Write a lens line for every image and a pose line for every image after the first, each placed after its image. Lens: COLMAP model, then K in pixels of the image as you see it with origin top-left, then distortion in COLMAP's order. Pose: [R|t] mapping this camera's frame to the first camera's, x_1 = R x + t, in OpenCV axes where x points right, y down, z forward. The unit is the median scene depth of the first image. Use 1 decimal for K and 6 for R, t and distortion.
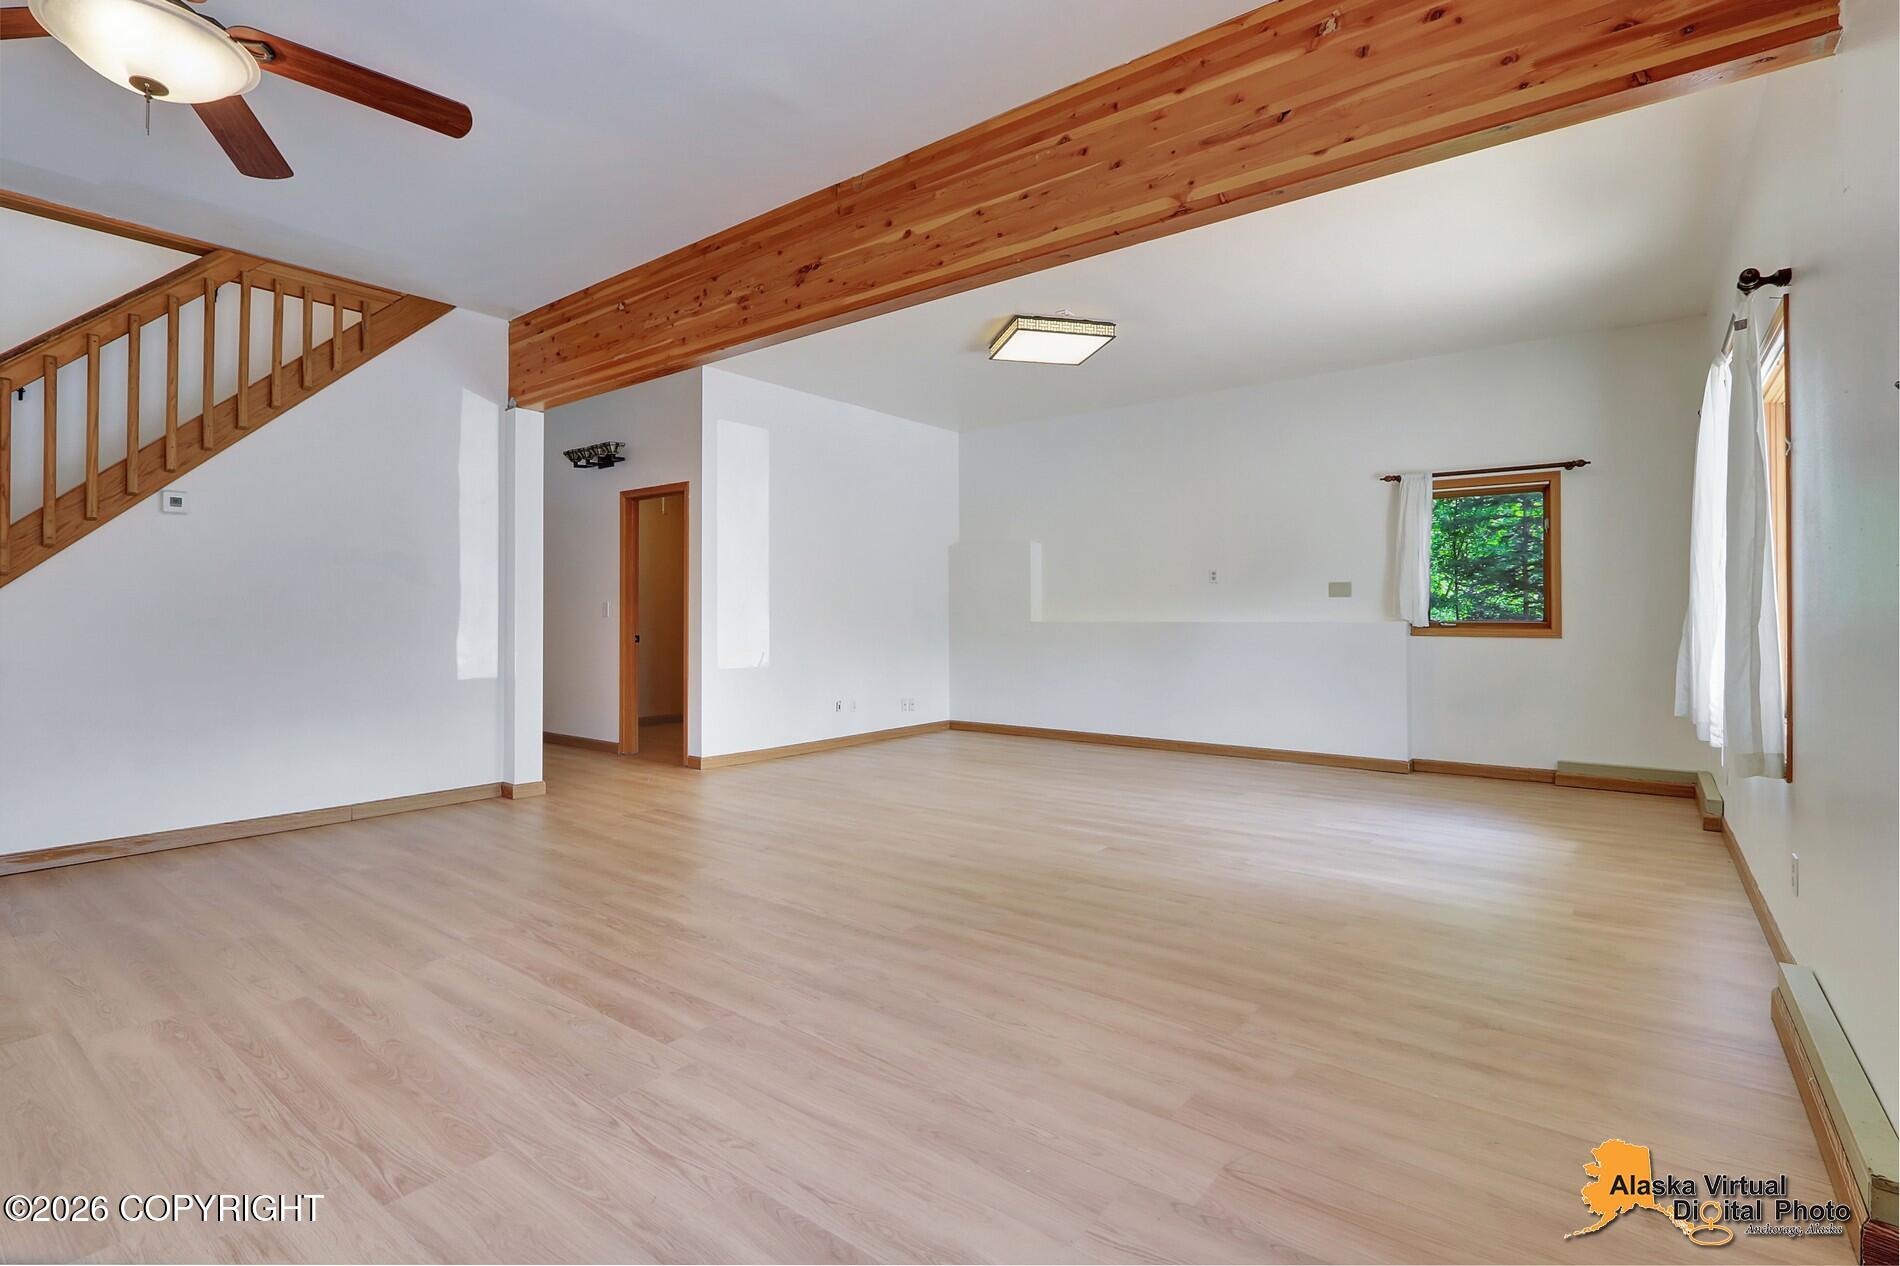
lens RADIAL K [[896.0, 0, 946.7], [0, 896.0, 600.3], [0, 0, 1]] dist [-0.013388, -0.000776]
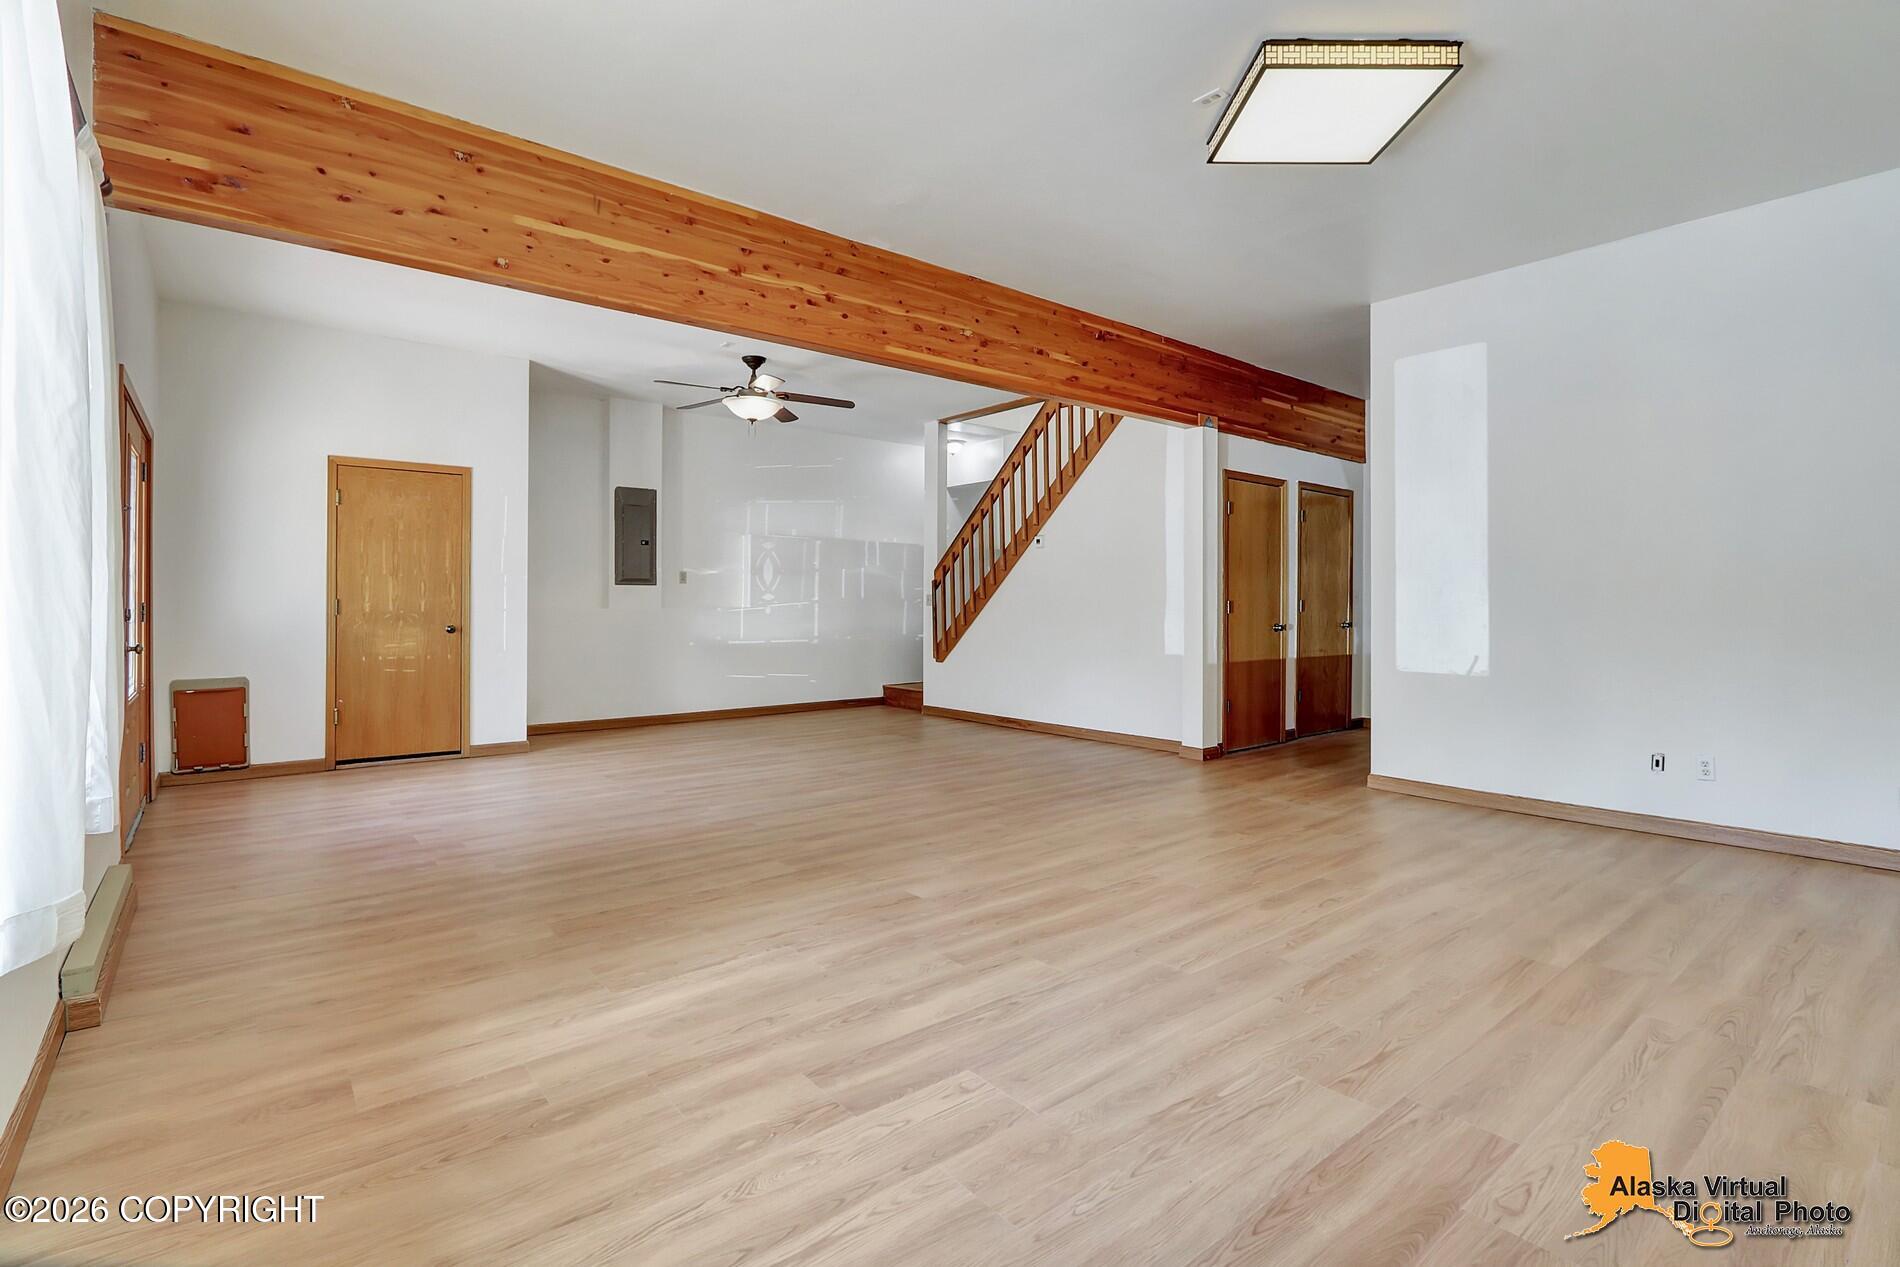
lens RADIAL K [[896.0, 0, 946.7], [0, 896.0, 600.8], [0, 0, 1]] dist [-0.013388, -0.000776]
pose [[-0.227424, -0.004944, -0.973783, 0.638267], [0.014268, 0.999863, -0.008409, 0.015069], [0.973691, -0.015807, -0.227322, 0.815814]]
